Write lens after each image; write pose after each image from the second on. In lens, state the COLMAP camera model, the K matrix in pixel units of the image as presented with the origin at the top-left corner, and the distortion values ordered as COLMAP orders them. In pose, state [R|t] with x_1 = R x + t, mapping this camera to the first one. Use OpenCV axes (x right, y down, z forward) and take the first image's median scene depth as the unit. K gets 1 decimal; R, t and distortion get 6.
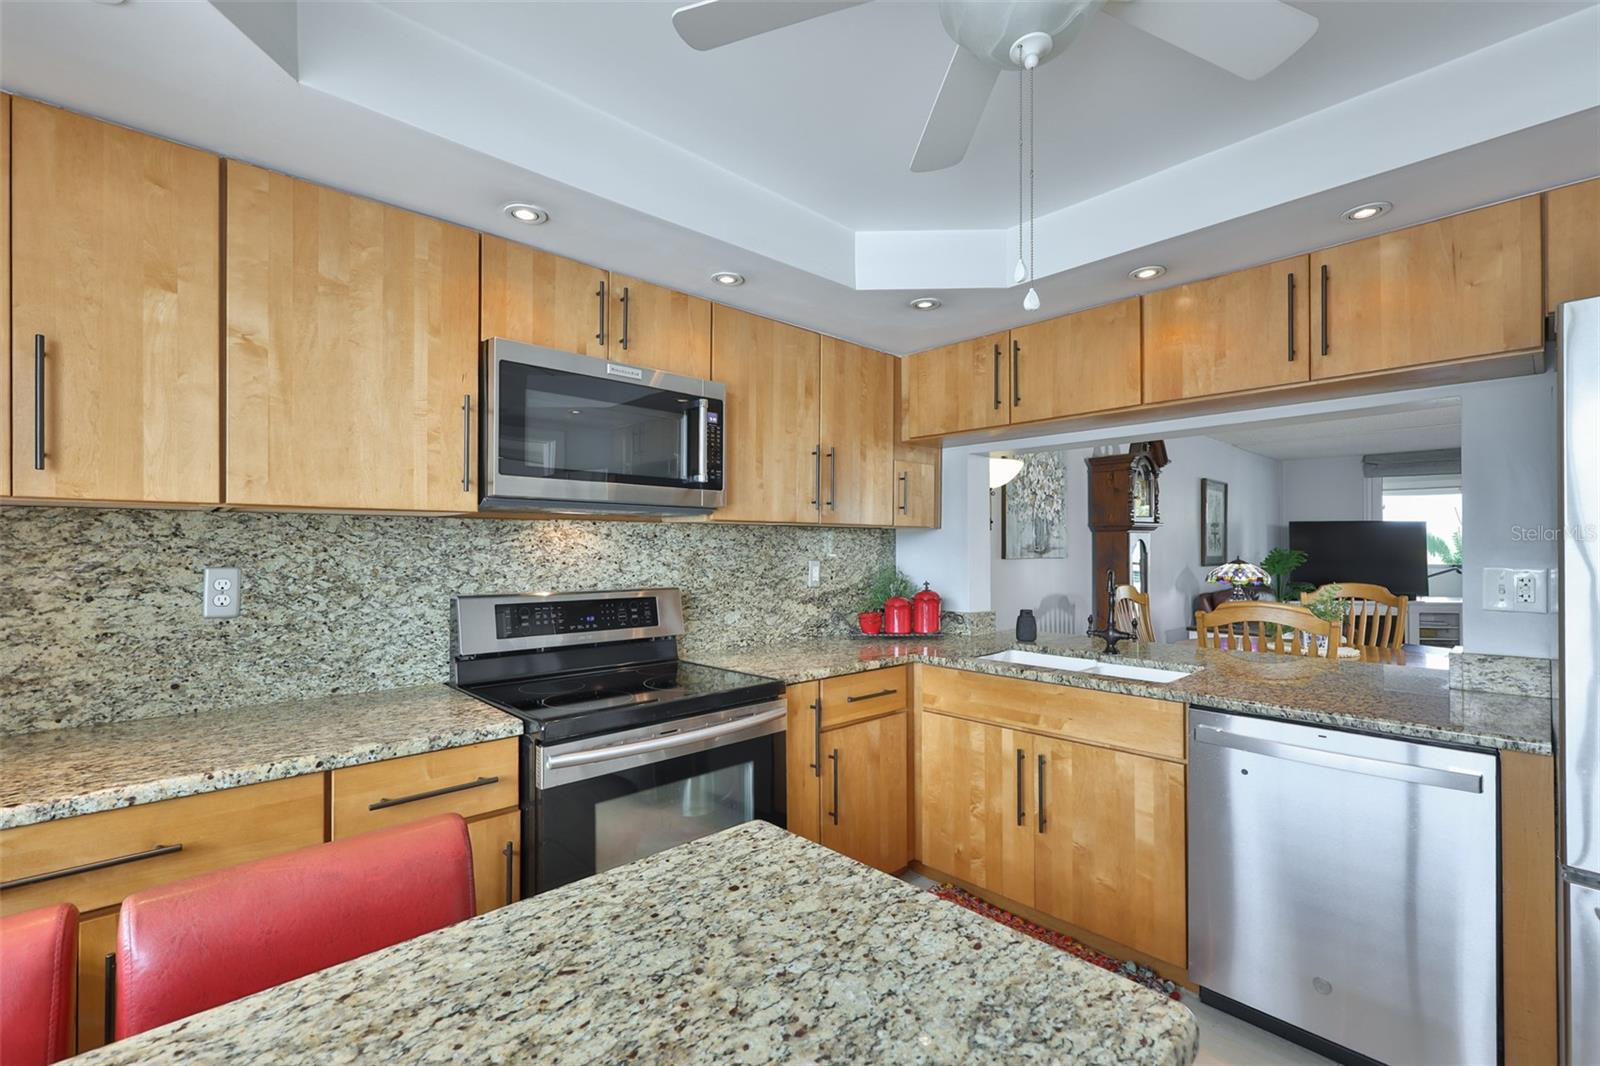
lens RADIAL K [[695.5, 0, 802.6], [0, 695.5, 547.4], [0, 0, 1]] dist [0.000178, -0.000027]
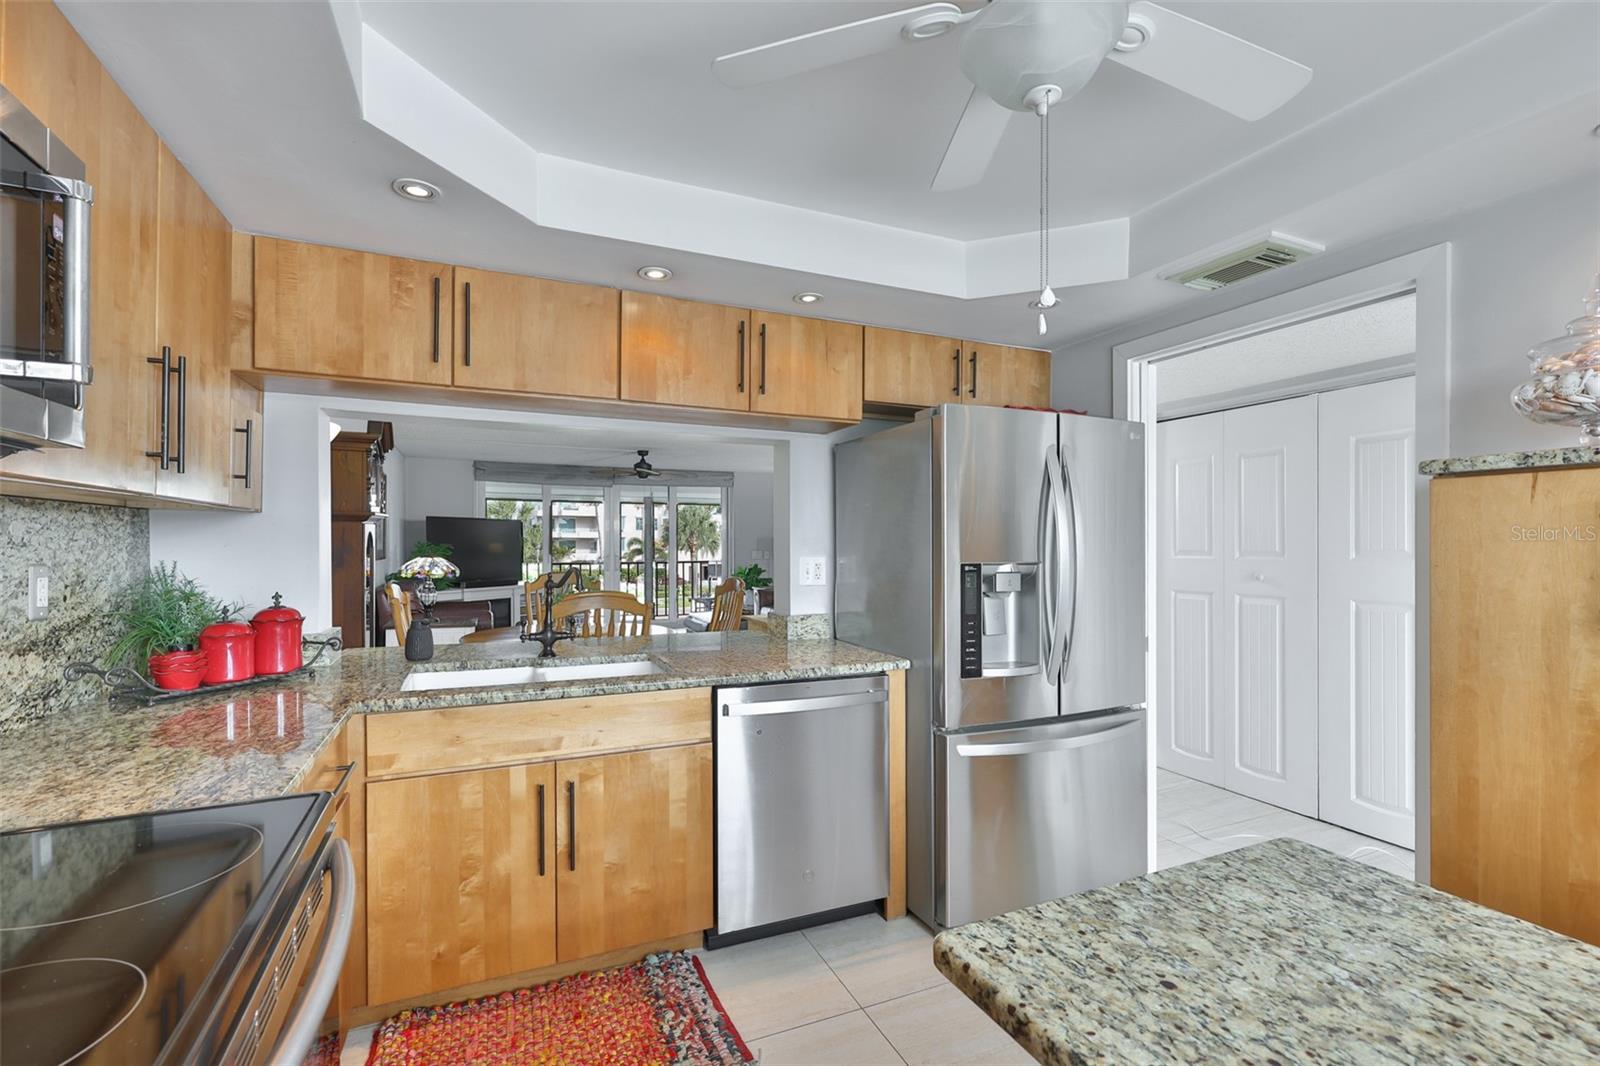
lens RADIAL K [[693.8, 0, 796.3], [0, 693.8, 547.9], [0, 0, 1]] dist [-0.003744, 0.000004]
pose [[0.330307, -0.003340, 0.943868, -0.372852], [-0.005438, 0.999970, 0.005441, 0.000199], [-0.943858, -0.006930, 0.330279, 0.441531]]
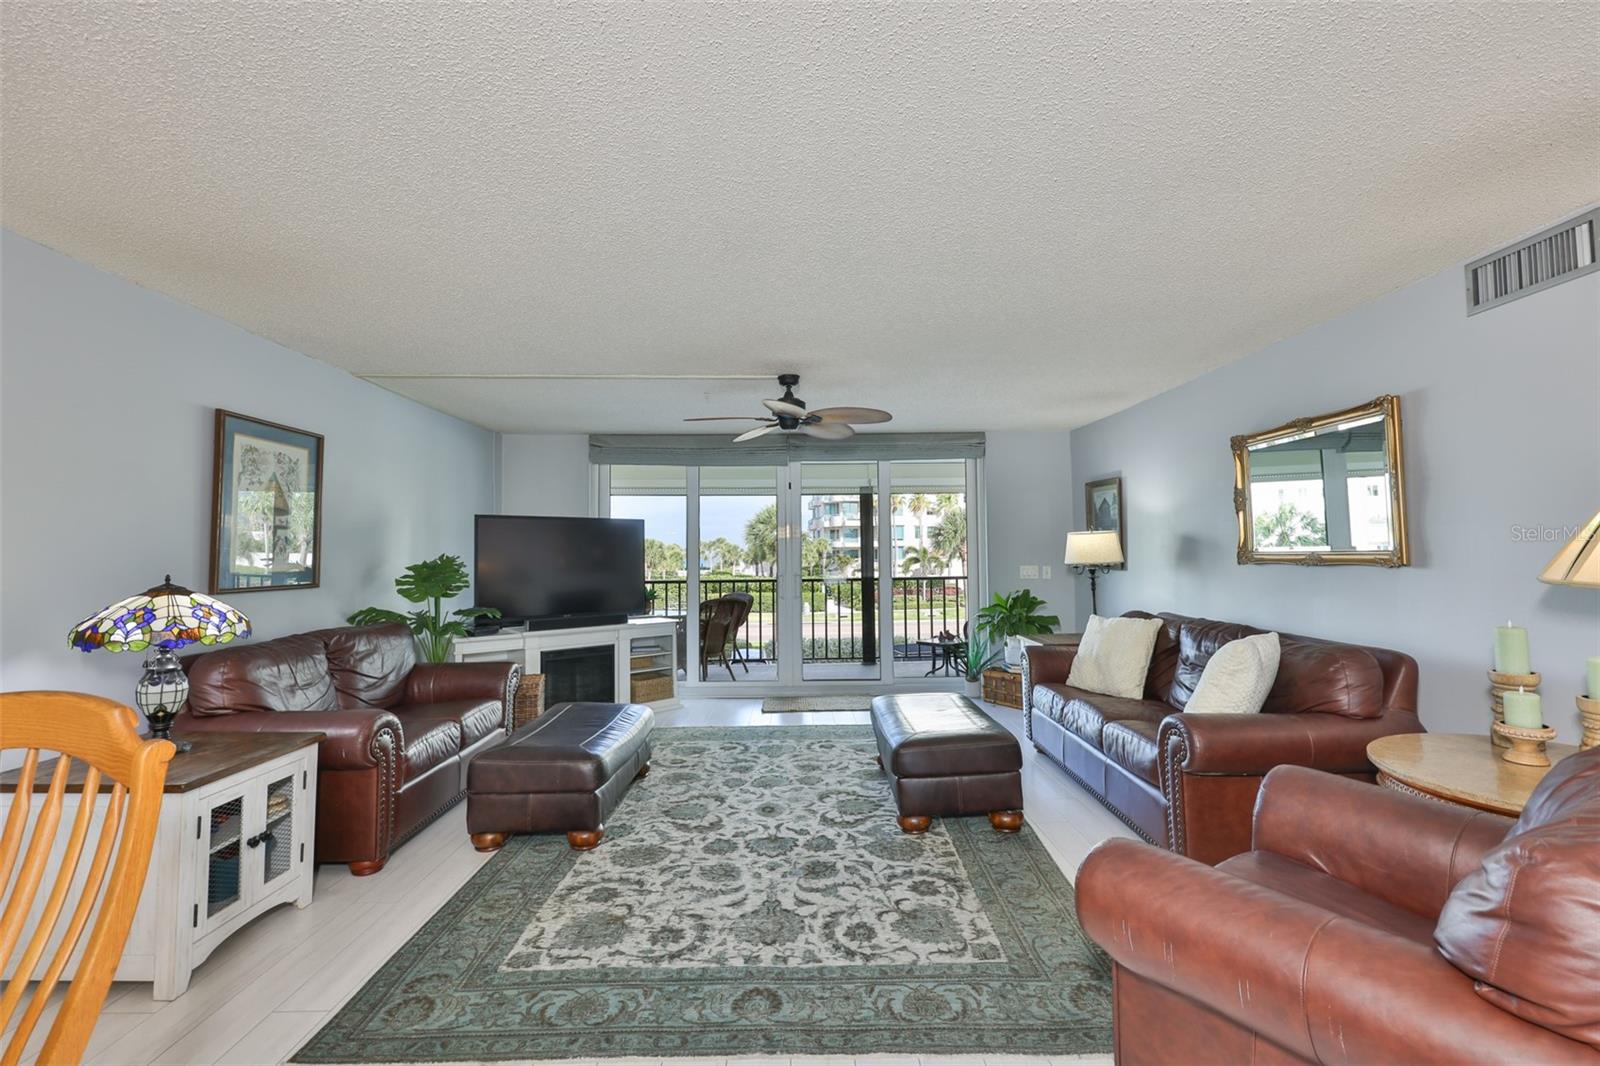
lens RADIAL K [[670.9, 0, 801.9], [0, 670.9, 524.9], [0, 0, 1]] dist [-0.001963, -0.000092]
pose [[0.671057, 0.029931, 0.740801, 1.490249], [0.002783, 0.999076, -0.042887, 0.002234], [-0.741401, 0.030841, 0.670354, 1.166181]]
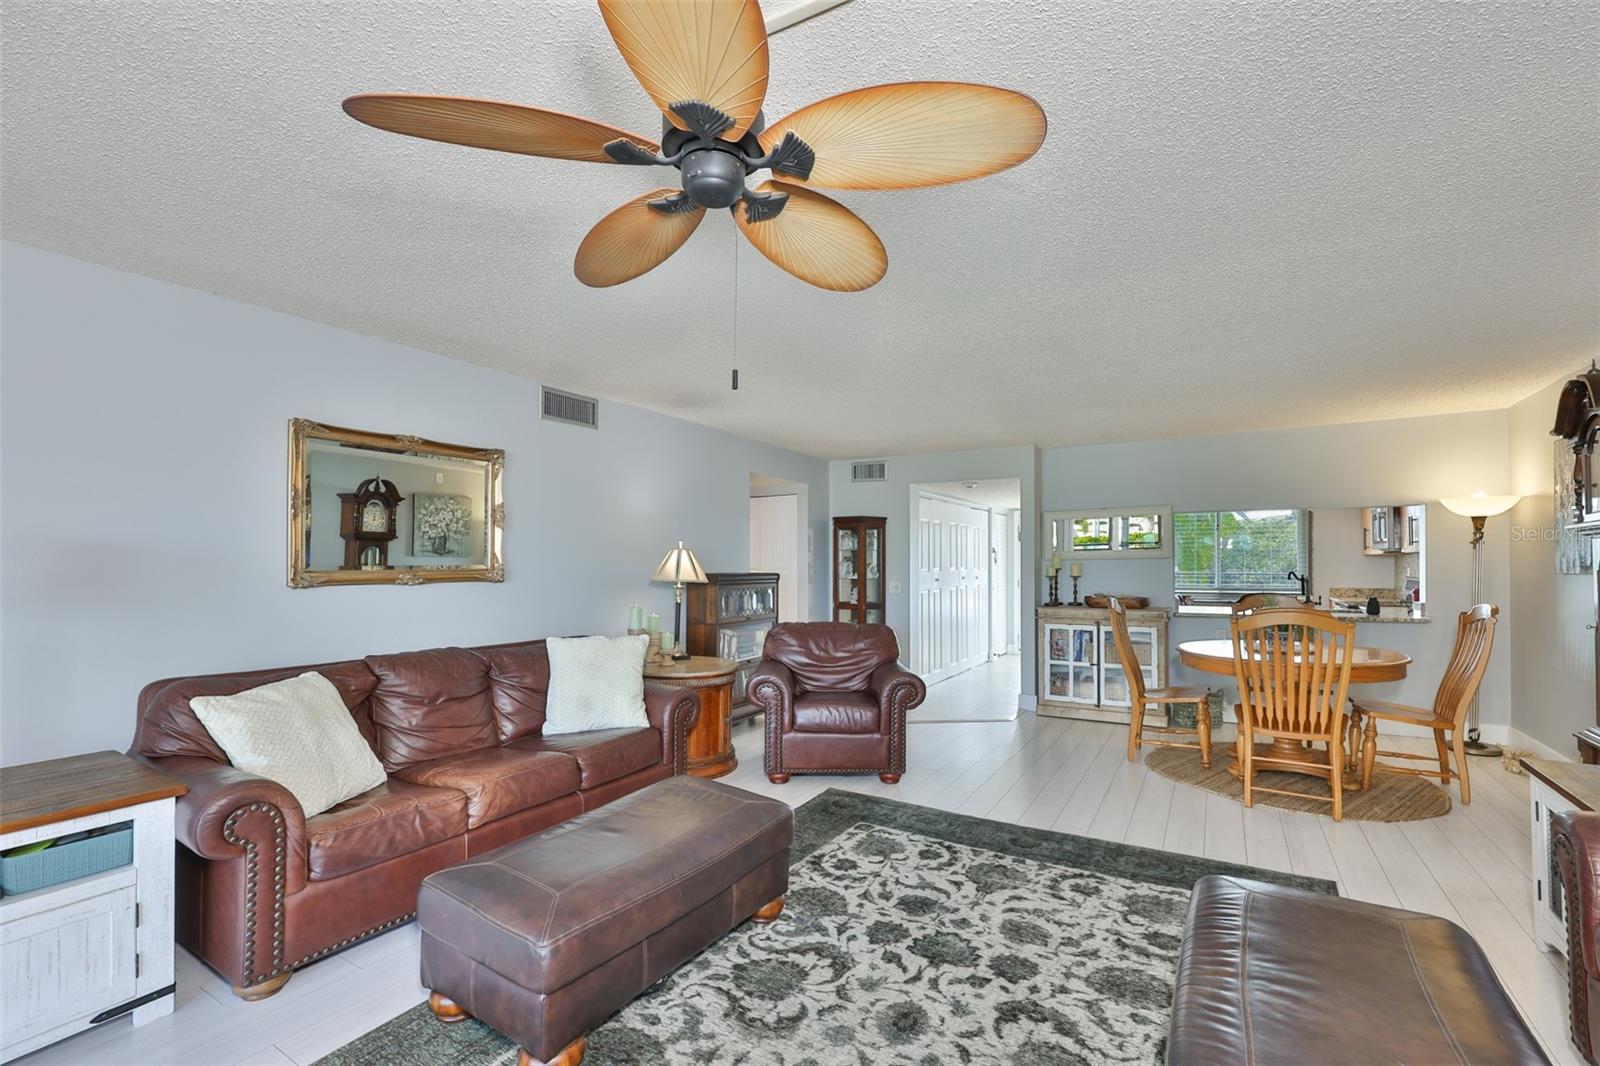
lens RADIAL K [[714.5, 0, 799.1], [0, 714.5, 561.6], [0, 0, 1]] dist [0.002116, 0.000136]
pose [[-0.961288, 0.003716, -0.275521, 2.979280], [0.005501, 0.999969, -0.005704, -0.002950], [0.275491, -0.006999, -0.961278, 3.126466]]
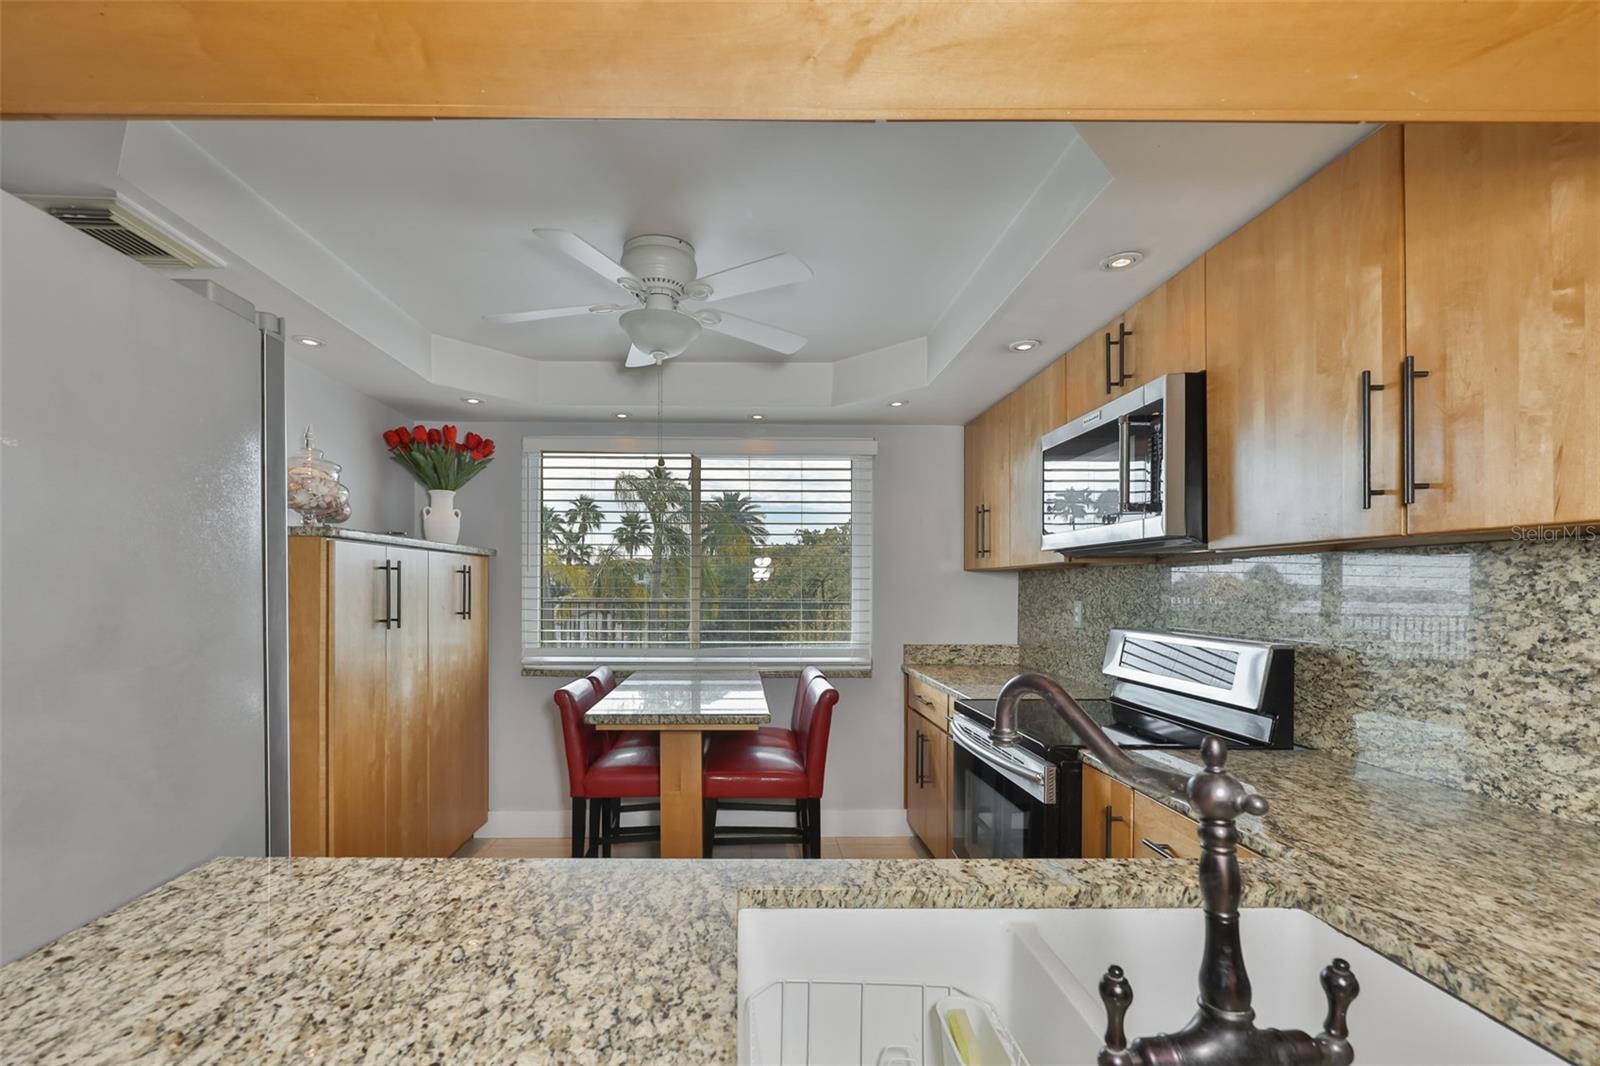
lens RADIAL K [[694.9, 0, 795.6], [0, 694.9, 578.9], [0, 0, 1]] dist [-0.017827, -0.000095]
pose [[-0.633952, -0.007964, -0.773331, 0.732334], [0.003513, 0.999907, -0.013177, -0.003108], [0.773364, -0.011070, -0.633865, 1.169369]]
